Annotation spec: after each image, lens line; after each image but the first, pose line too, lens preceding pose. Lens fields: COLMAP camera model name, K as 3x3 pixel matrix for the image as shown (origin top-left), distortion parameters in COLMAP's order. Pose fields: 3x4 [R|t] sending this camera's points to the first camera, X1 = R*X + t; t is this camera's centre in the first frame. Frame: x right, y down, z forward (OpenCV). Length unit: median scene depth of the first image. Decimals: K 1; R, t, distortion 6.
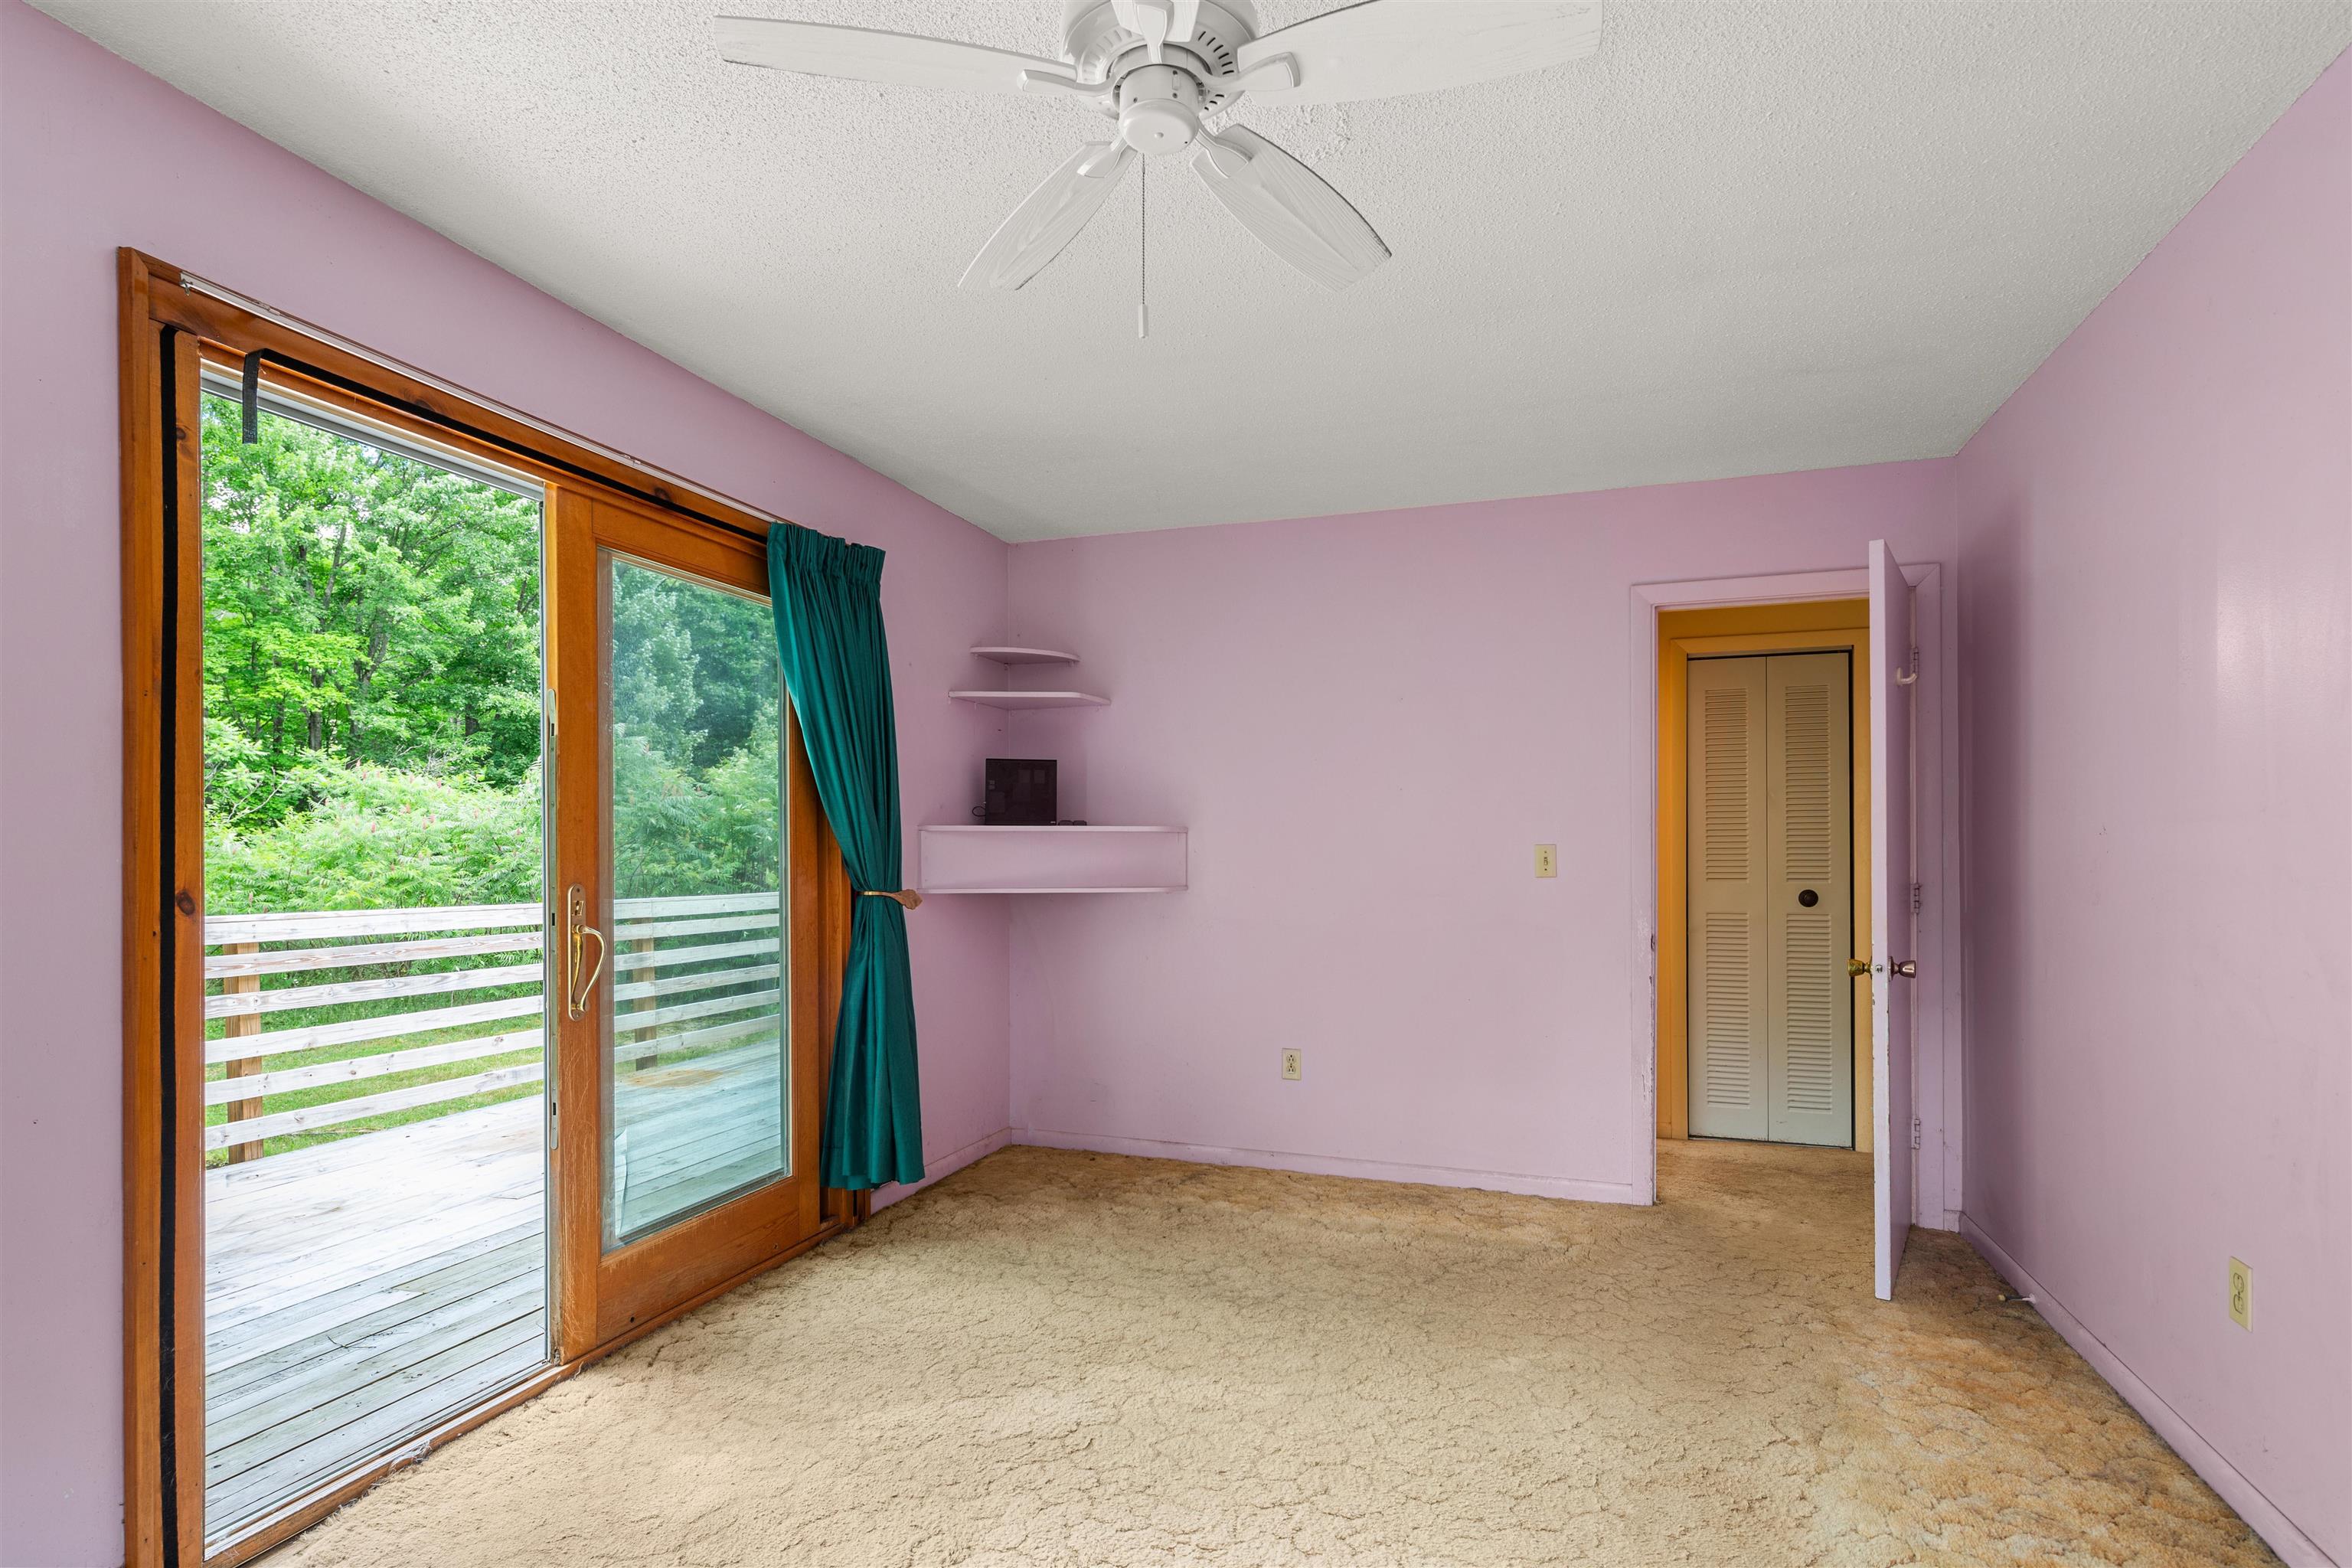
lens RADIAL K [[1160.1, 0, 1176.0], [0, 1160.1, 784.0], [0, 0, 1]] dist [-0.002843, -0.000776]
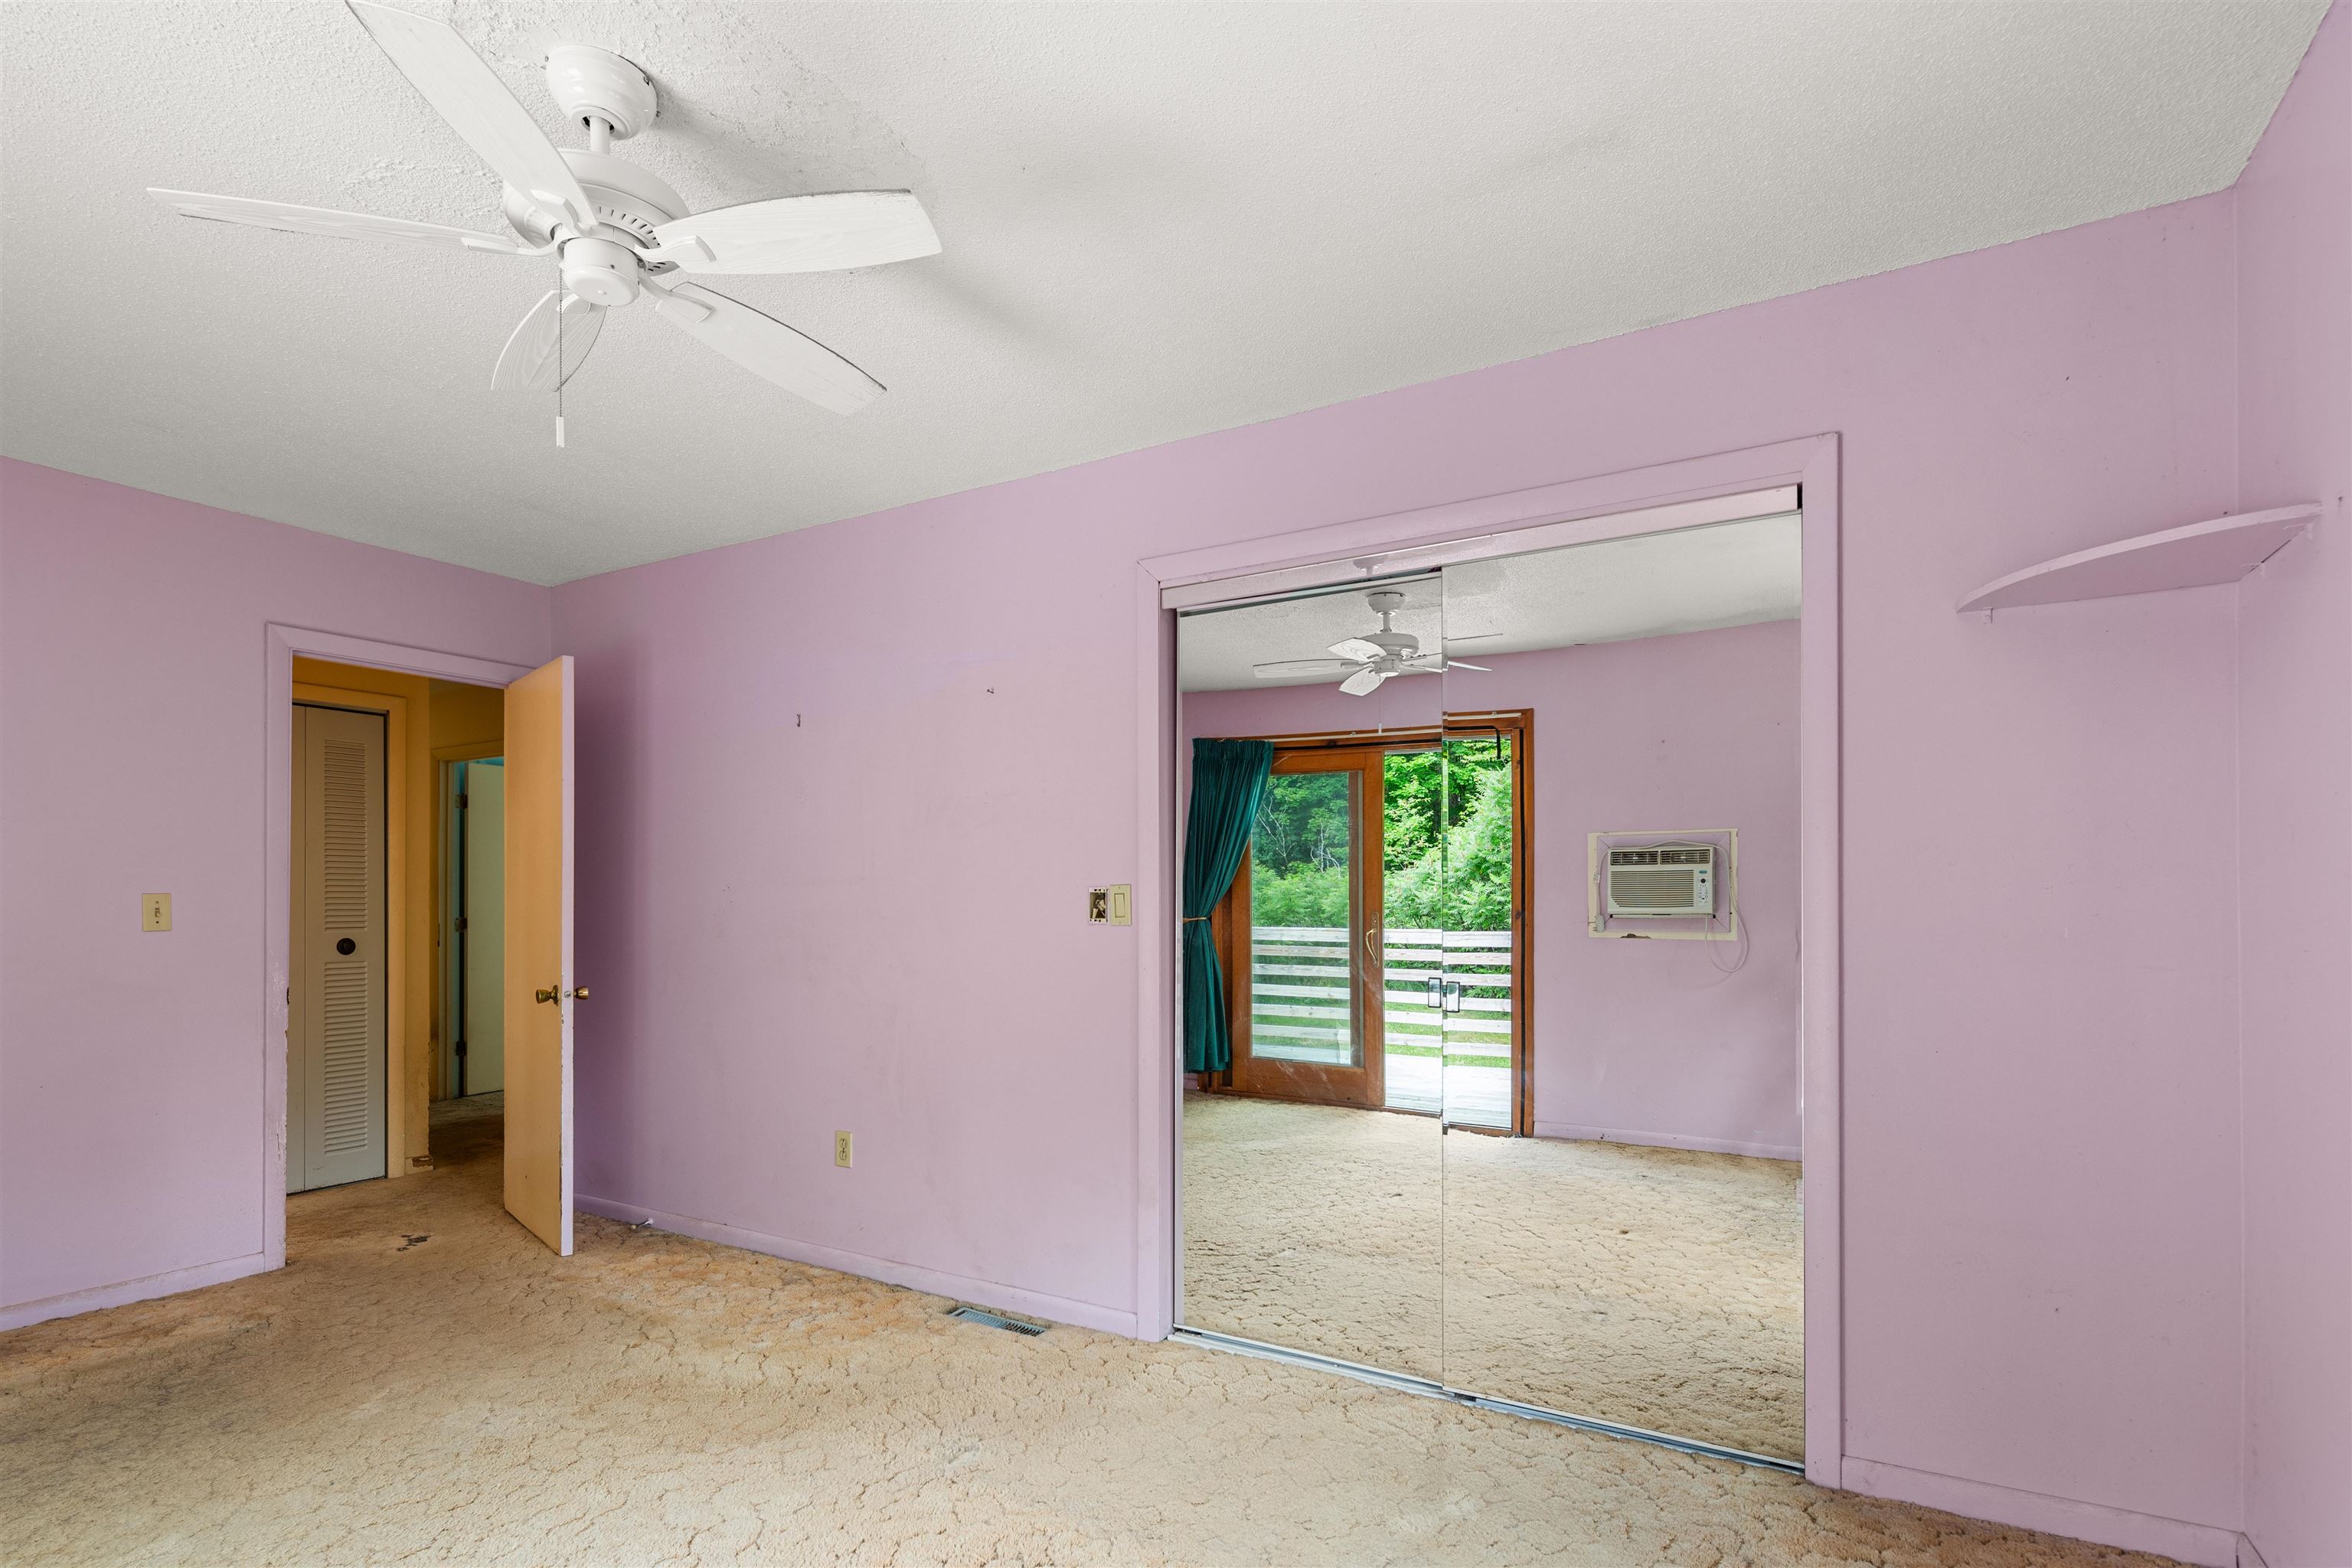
lens RADIAL K [[1145.5, 0, 1177.3], [0, 1145.5, 739.1], [0, 0, 1]] dist [-0.001694, -0.000601]
pose [[0.192365, 0.137319, 0.971668, -0.528267], [-0.058191, 0.990015, -0.128391, 0.003386], [-0.979597, -0.031844, 0.198435, 0.101059]]
